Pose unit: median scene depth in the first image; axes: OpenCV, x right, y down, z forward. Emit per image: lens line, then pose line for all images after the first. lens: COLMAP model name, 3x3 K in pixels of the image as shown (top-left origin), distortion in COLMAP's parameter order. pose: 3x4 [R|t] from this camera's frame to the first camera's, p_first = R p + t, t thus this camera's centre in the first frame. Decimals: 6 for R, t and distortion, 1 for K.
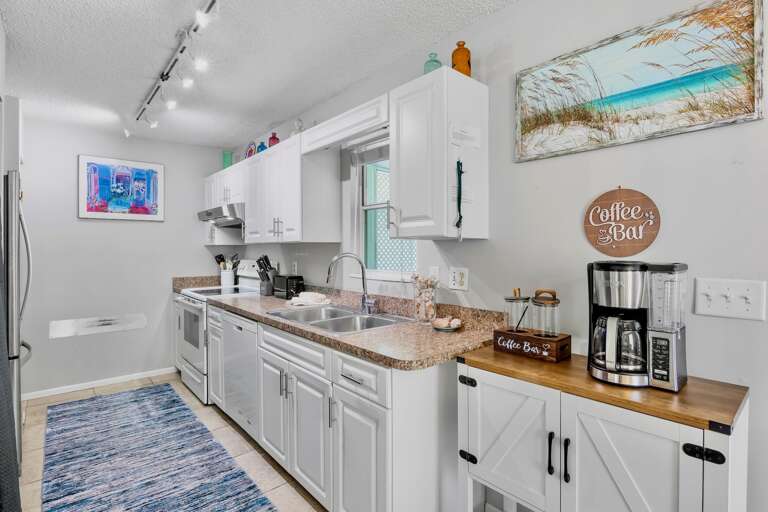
lens RADIAL K [[386.1, 0, 381.1], [0, 386.1, 249.0], [0, 0, 1]] dist [-0.020003, 0.000909]
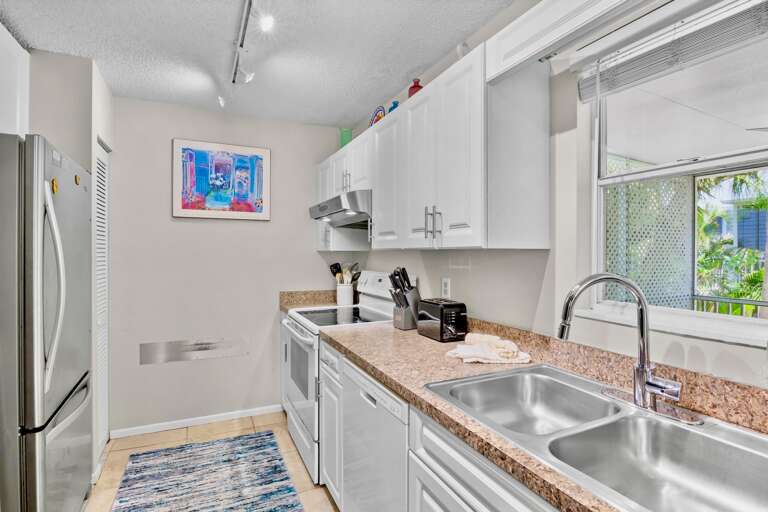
lens RADIAL K [[386.1, 0, 381.1], [0, 386.1, 249.0], [0, 0, 1]] dist [-0.020003, 0.000909]
pose [[0.963770, 0.002868, -0.266720, -0.161860], [-0.005303, 0.999951, -0.008413, -0.009618], [0.266682, 0.009522, 0.963737, 0.360992]]
